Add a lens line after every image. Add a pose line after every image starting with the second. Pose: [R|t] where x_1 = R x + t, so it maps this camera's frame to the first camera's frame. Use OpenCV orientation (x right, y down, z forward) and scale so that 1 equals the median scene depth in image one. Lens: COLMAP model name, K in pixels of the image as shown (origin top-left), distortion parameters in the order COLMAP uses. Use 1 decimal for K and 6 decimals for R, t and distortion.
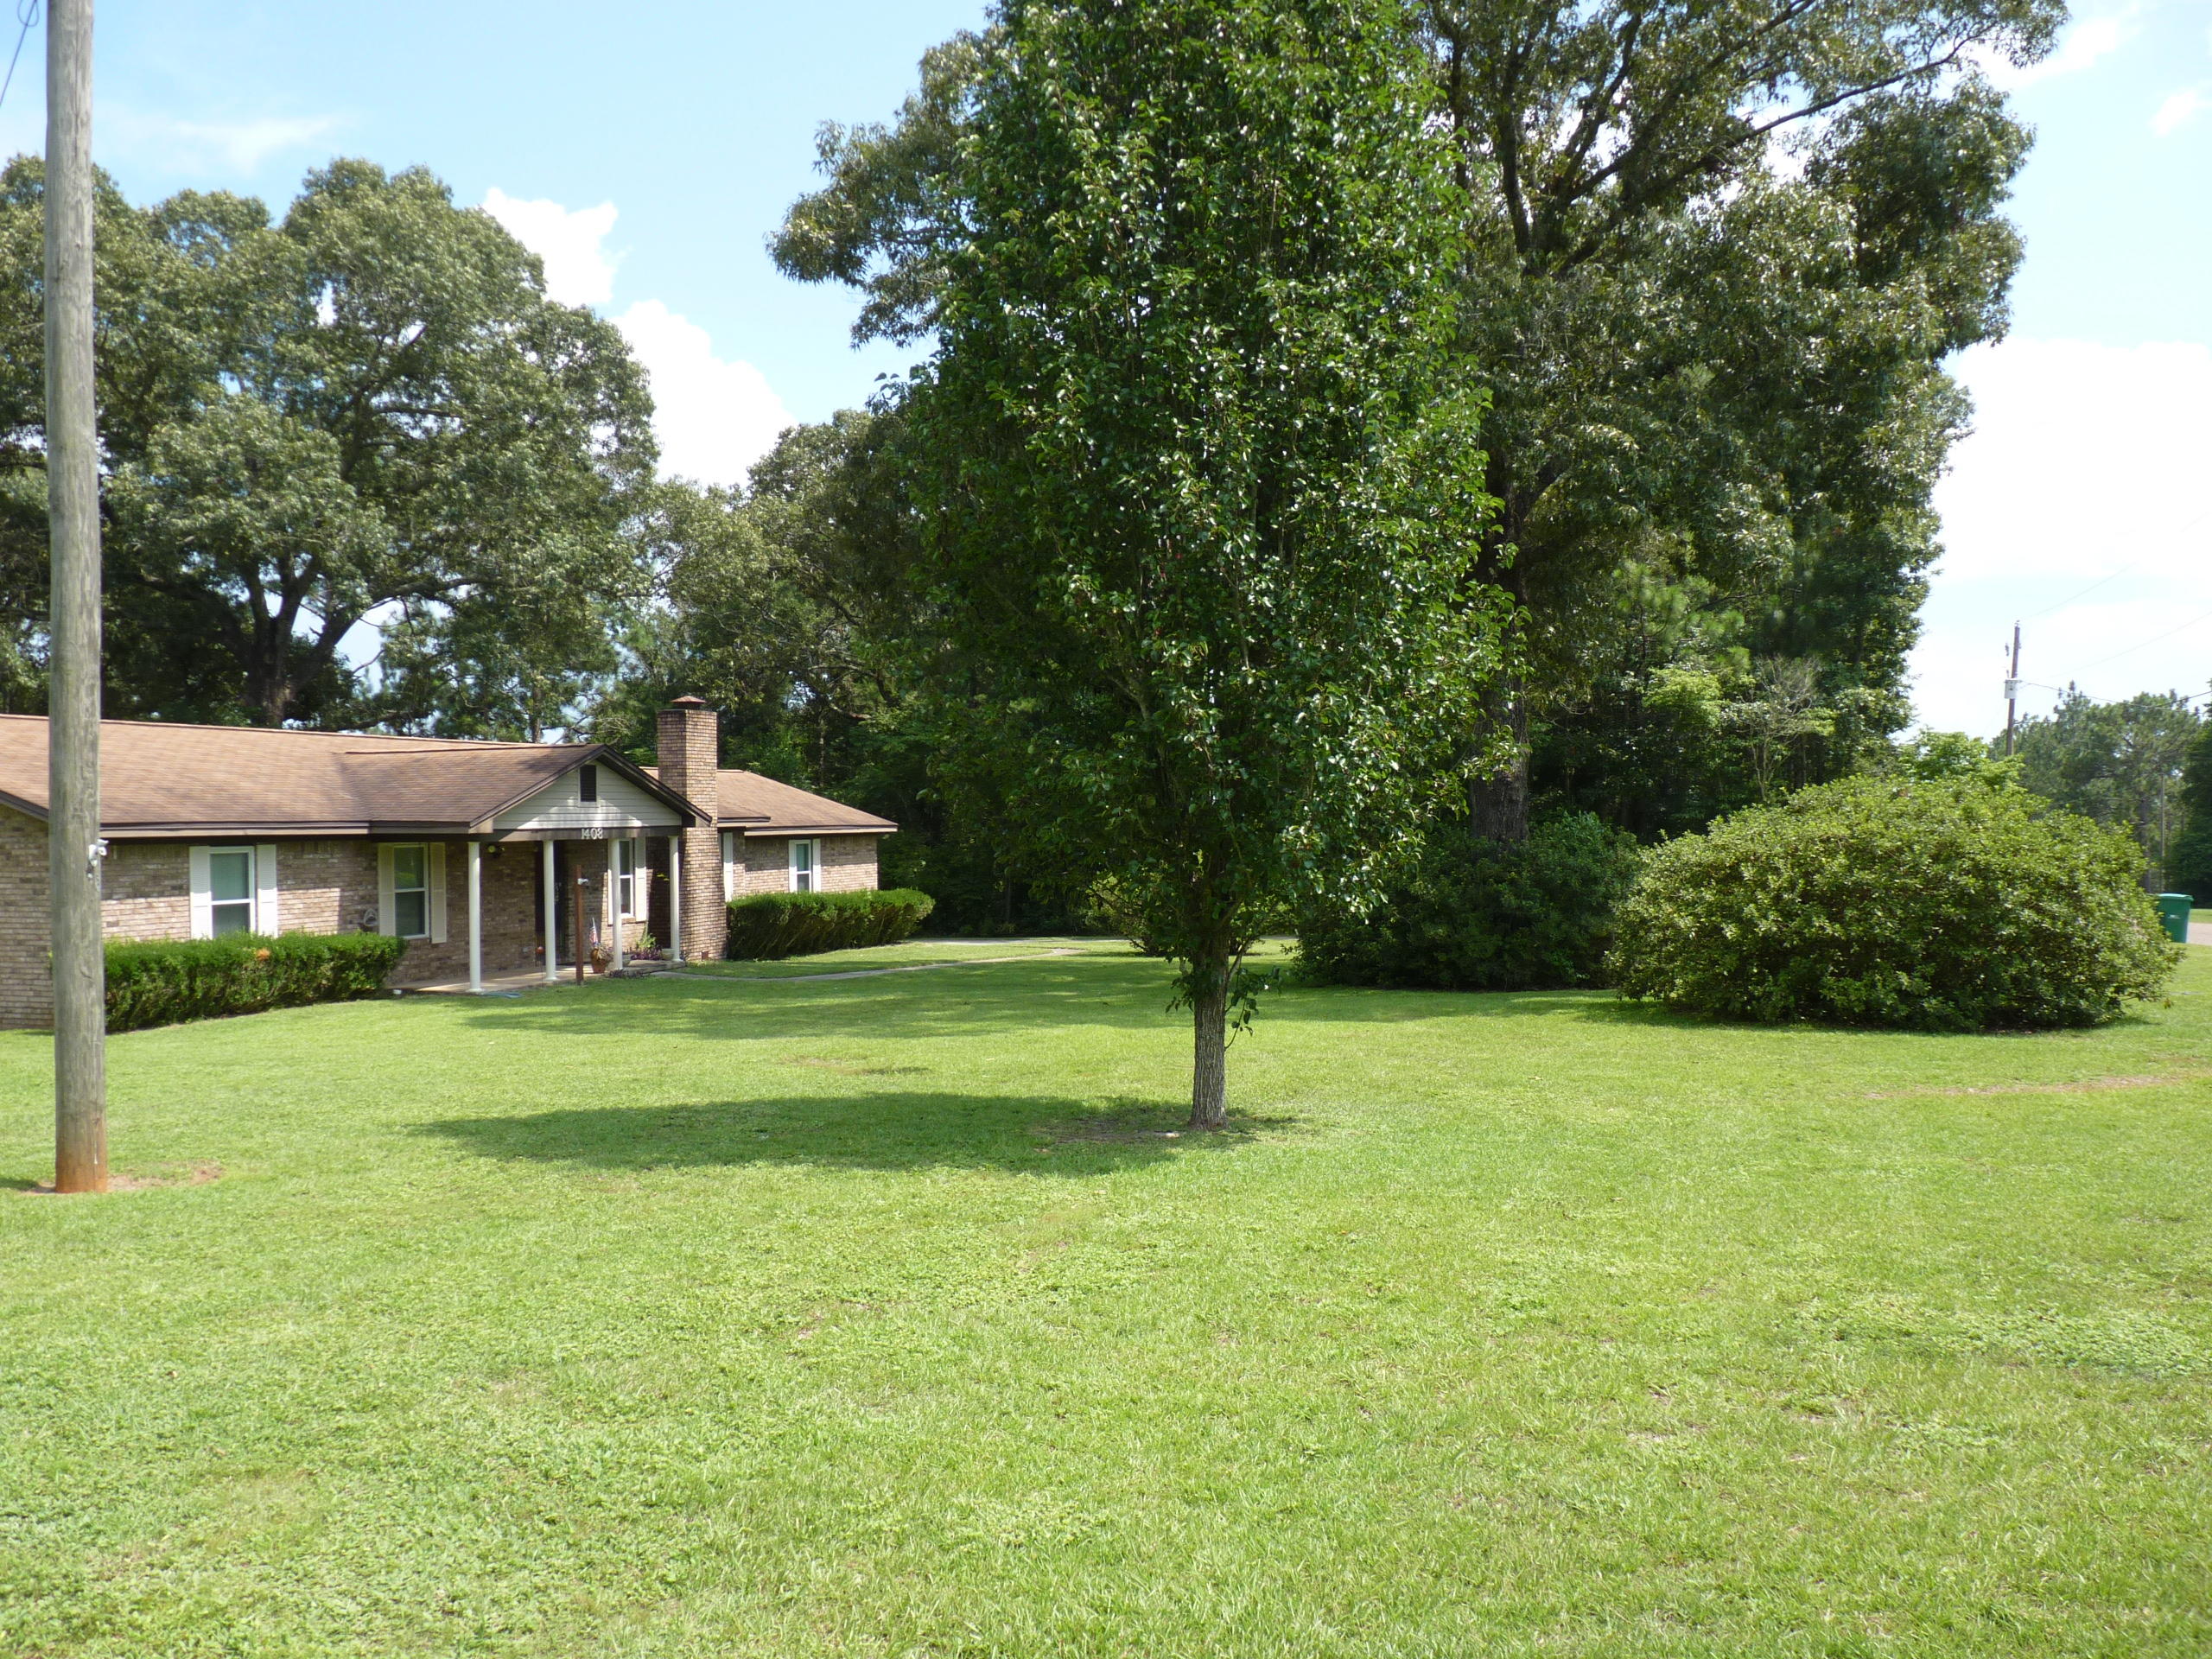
lens RADIAL K [[1887.8, 0, 1093.9], [0, 1887.8, 825.5], [0, 0, 1]] dist [-0.017435, -0.031227]
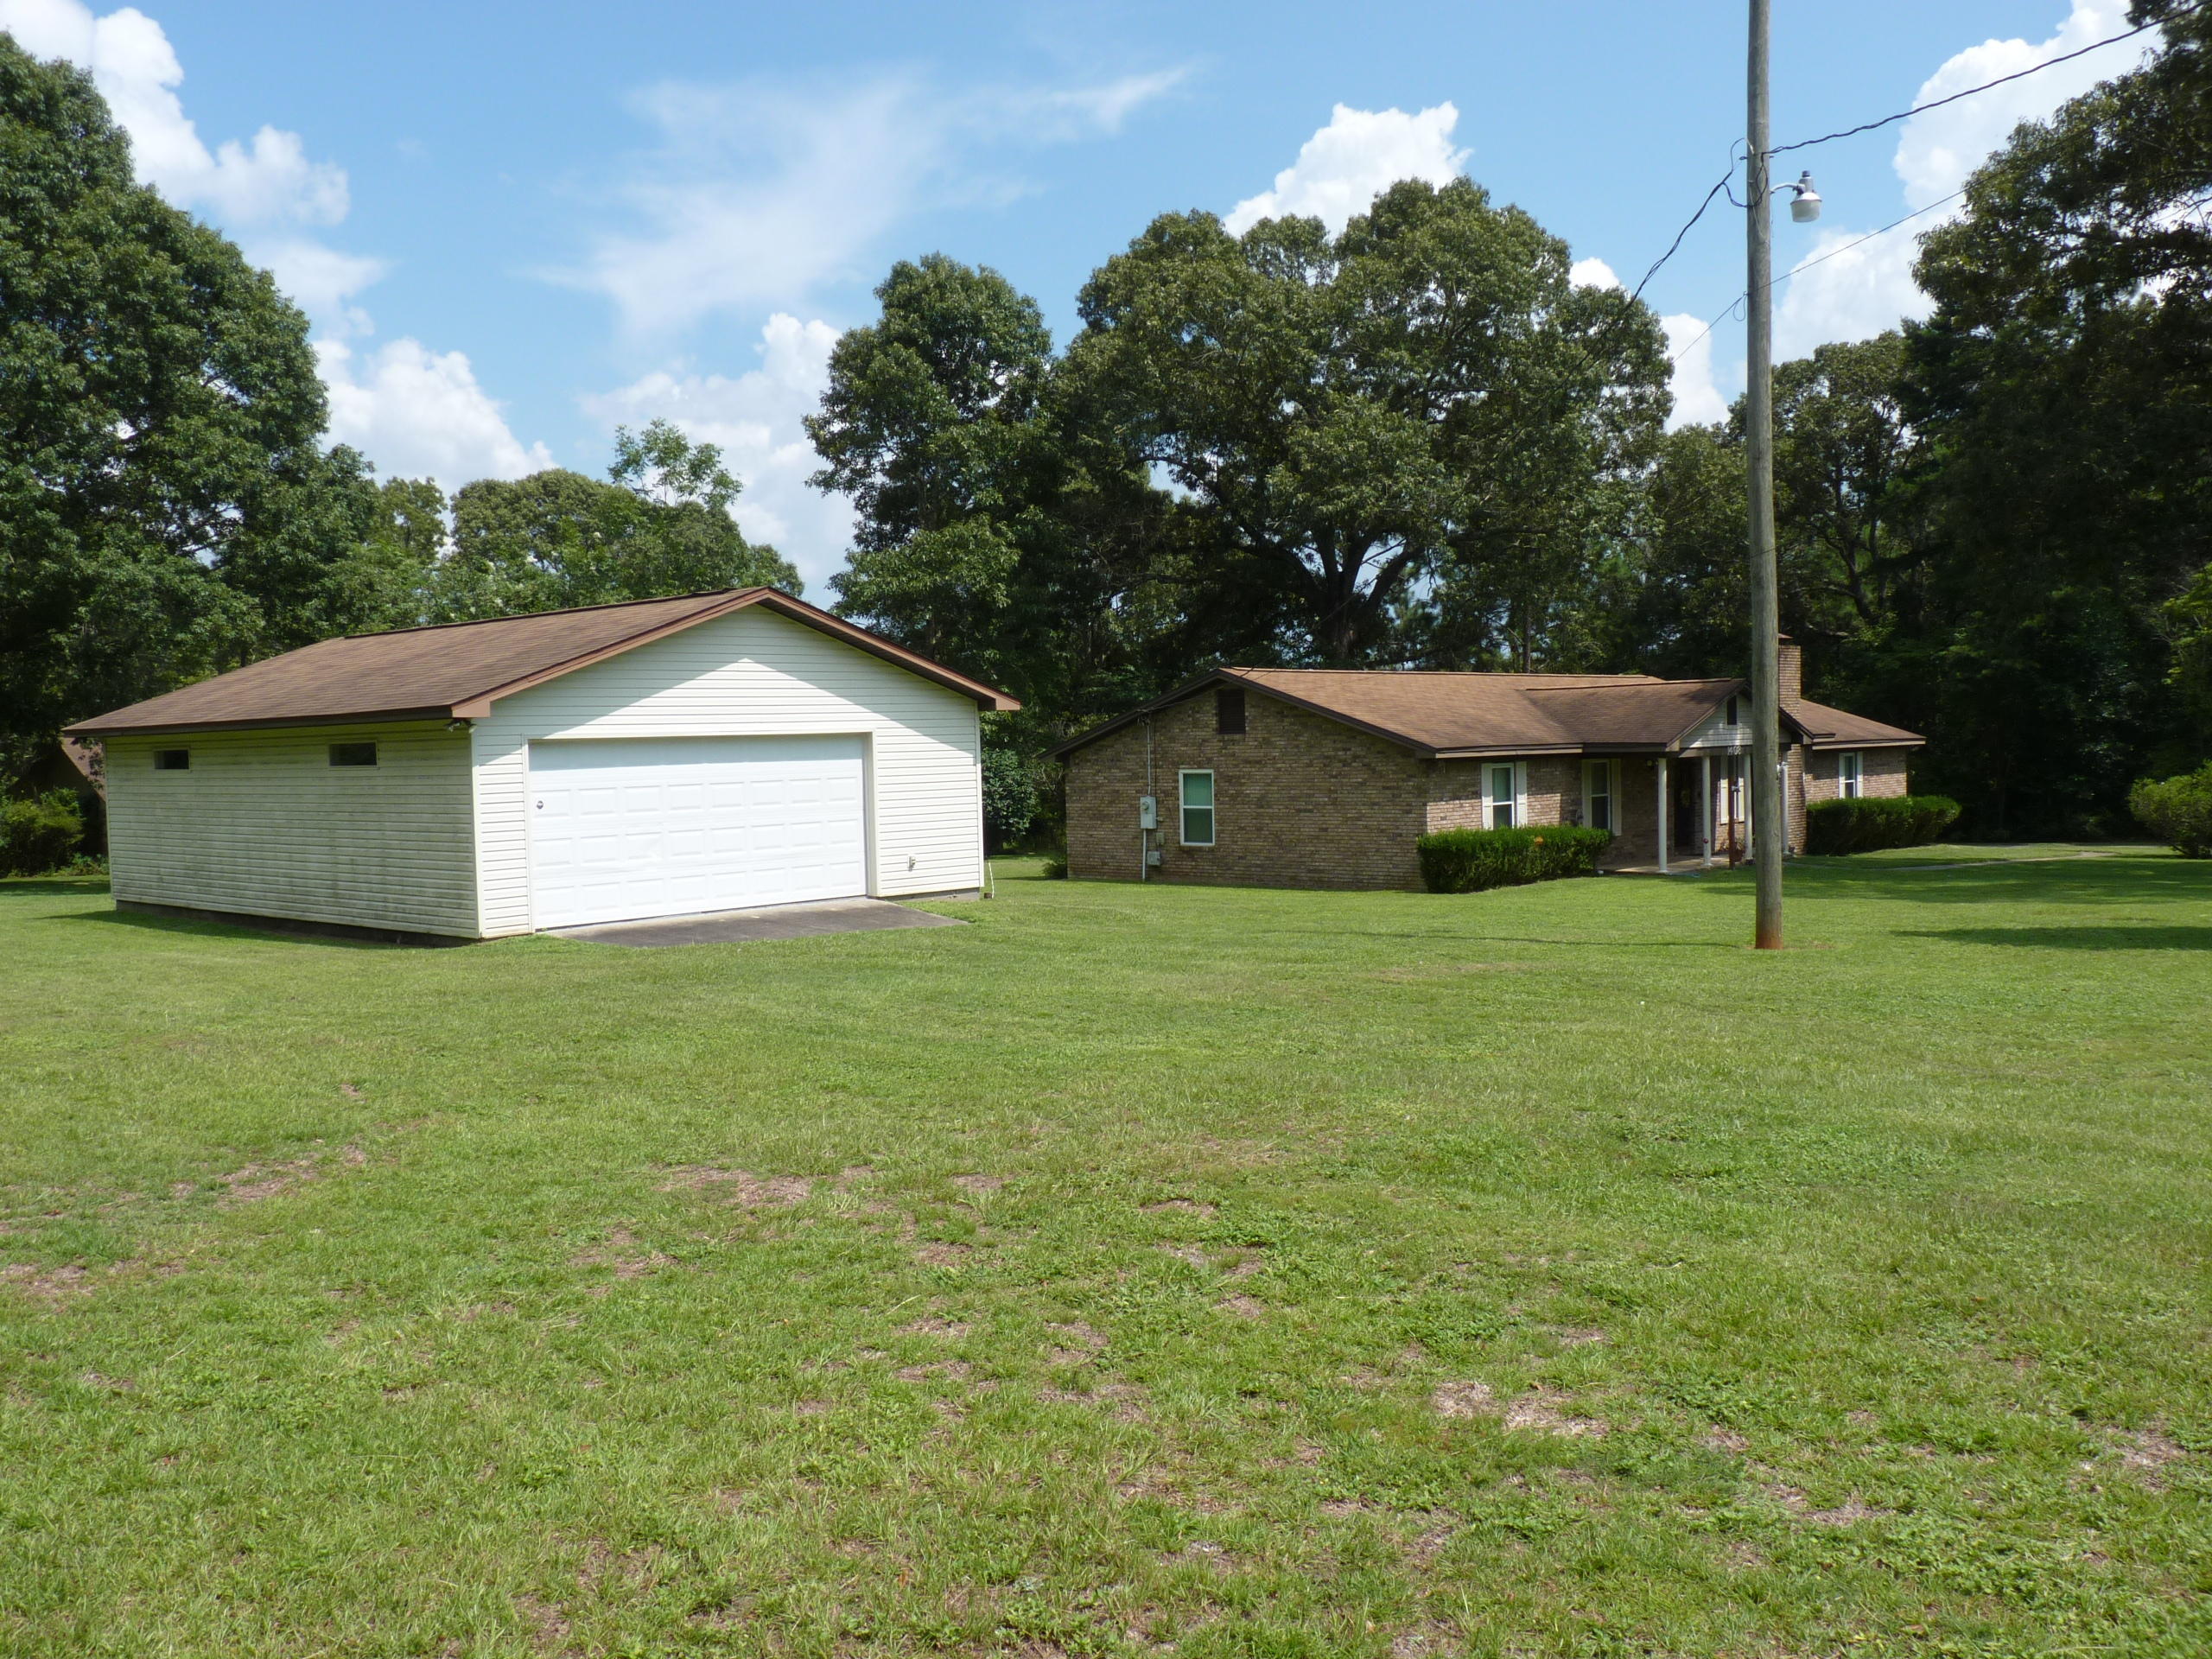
lens RADIAL K [[1887.8, 0, 1112.9], [0, 1887.8, 840.1], [0, 0, 1]] dist [-0.017435, -0.031227]
pose [[0.906699, 0.009602, -0.421670, -0.098532], [0.013633, 0.998551, 0.052053, -0.006400], [0.421559, -0.052945, 0.905254, -0.285502]]
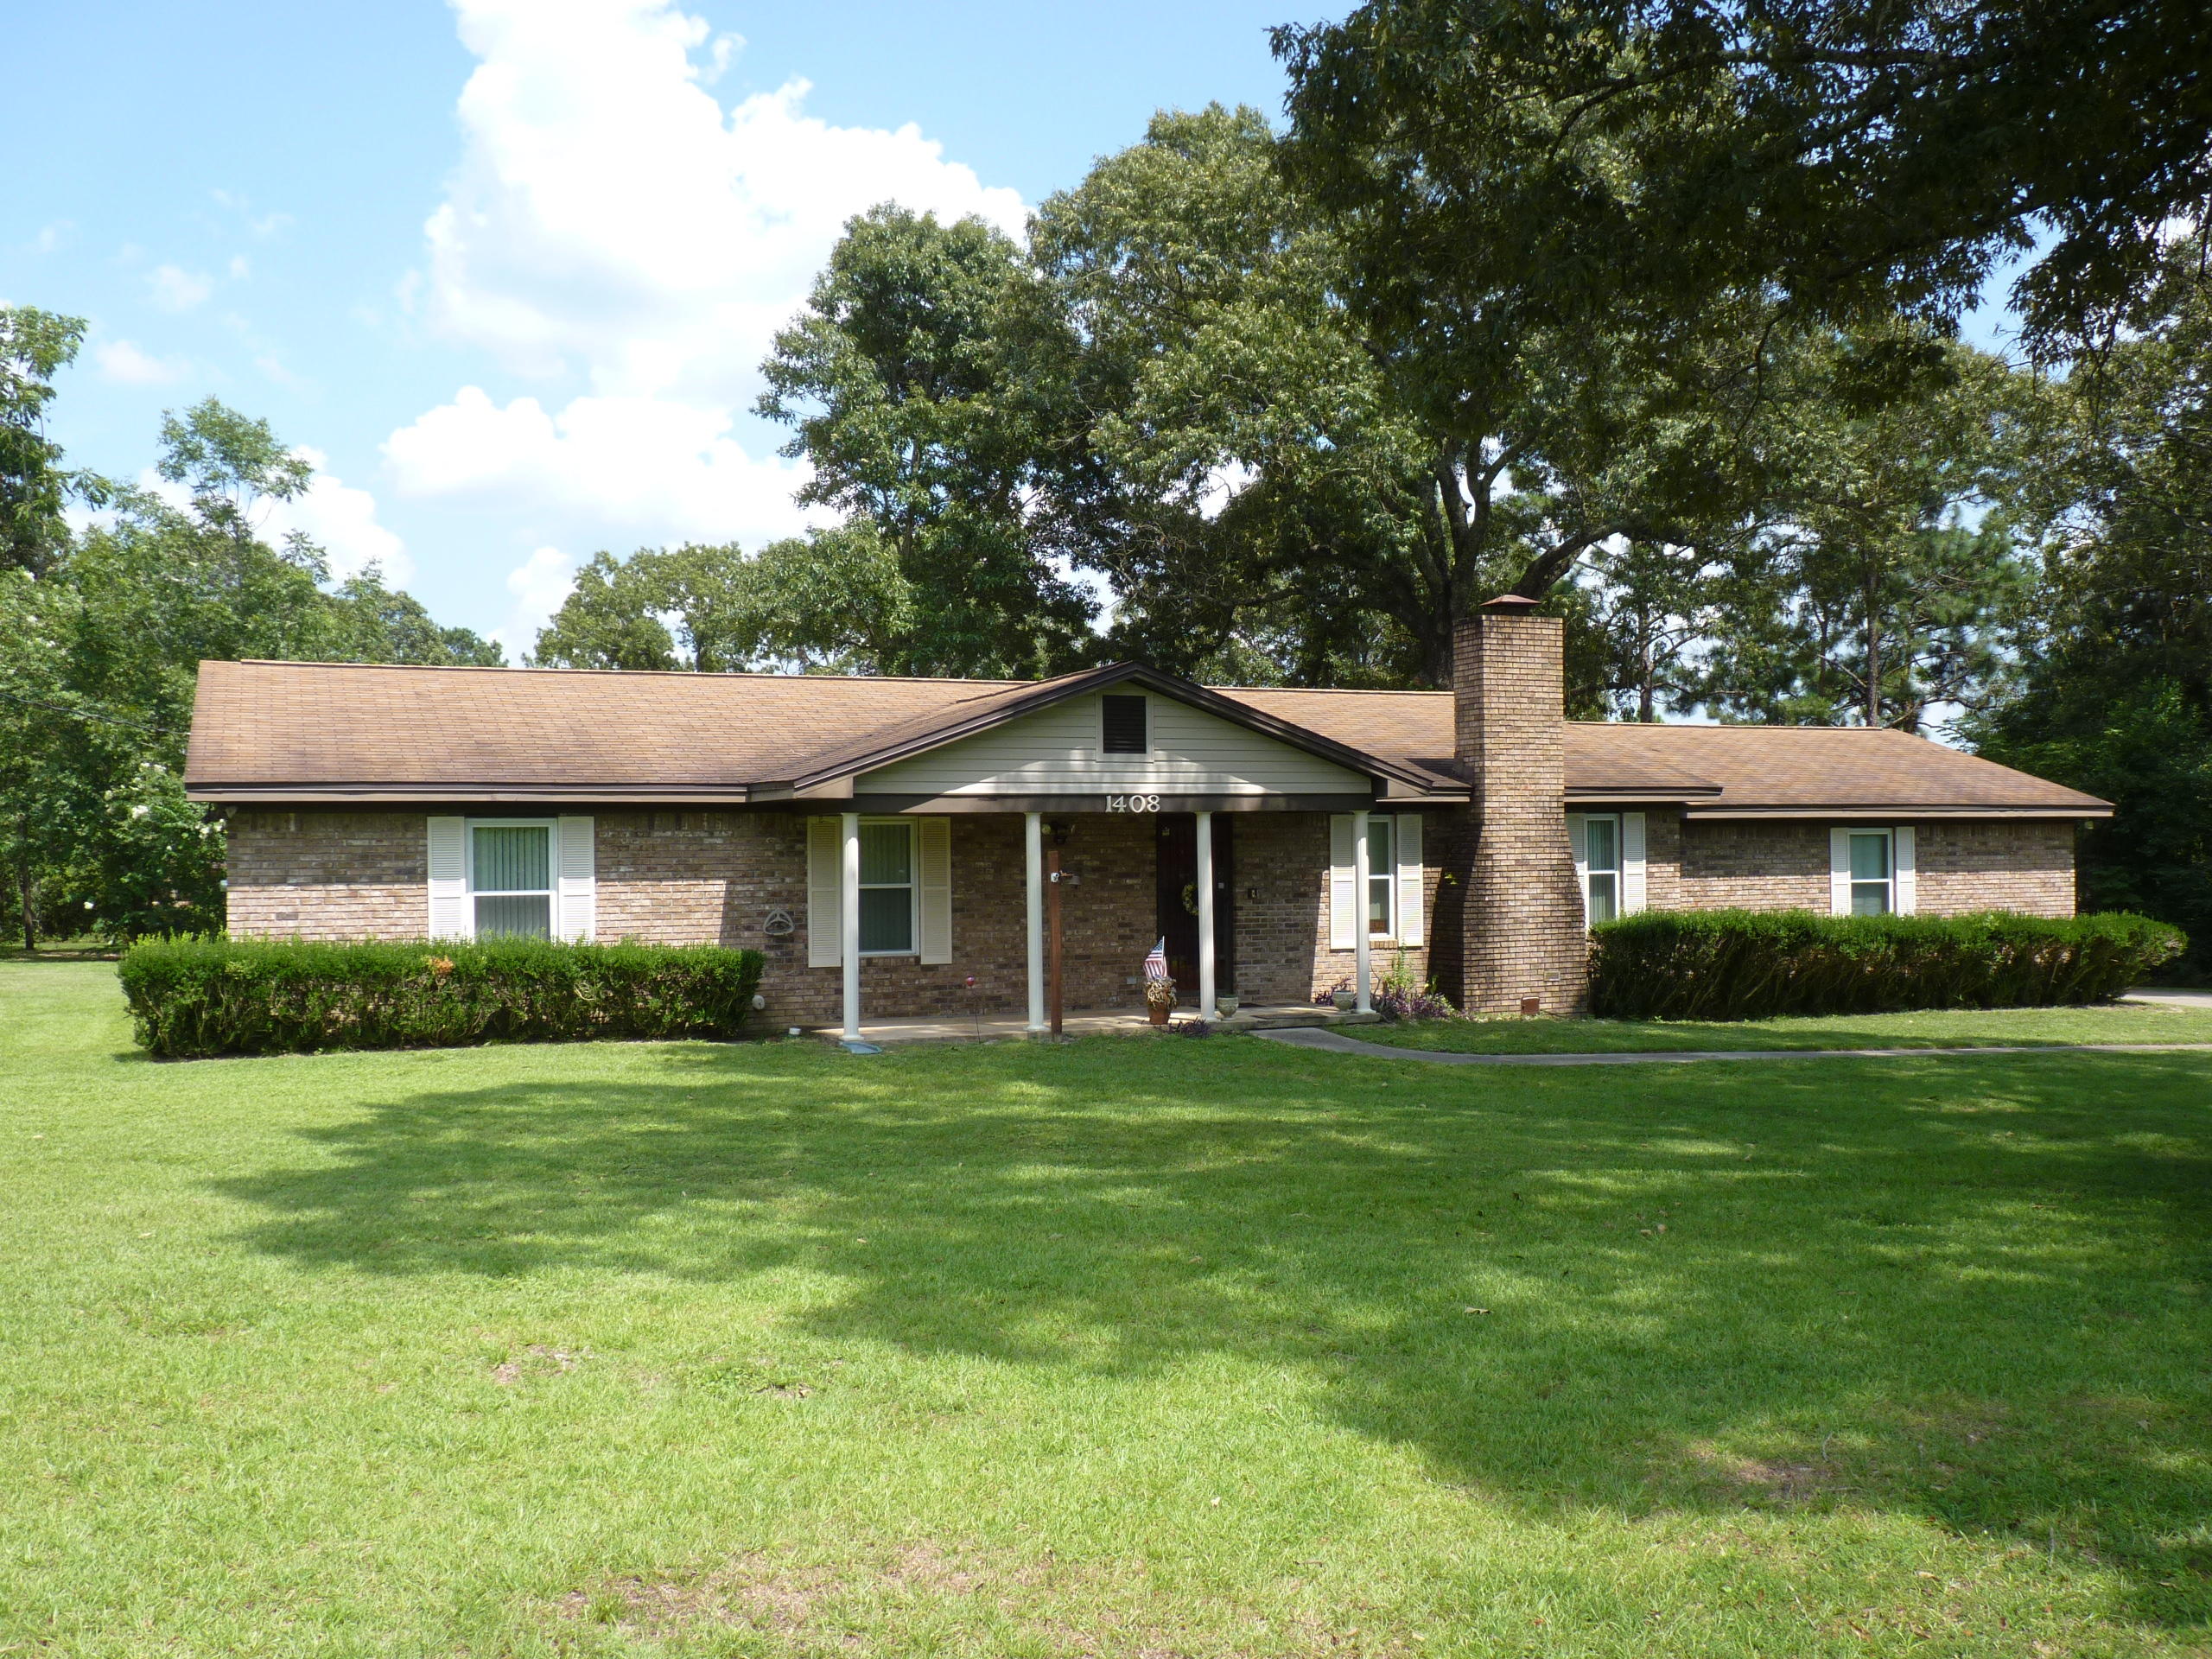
lens RADIAL K [[1887.8, 0, 1102.0], [0, 1887.8, 850.6], [0, 0, 1]] dist [-0.017435, -0.031227]
pose [[0.659353, 0.002737, -0.751828, 0.182134], [0.000263, 0.999992, 0.003871, 0.015772], [0.751833, -0.002750, 0.659348, 0.512360]]
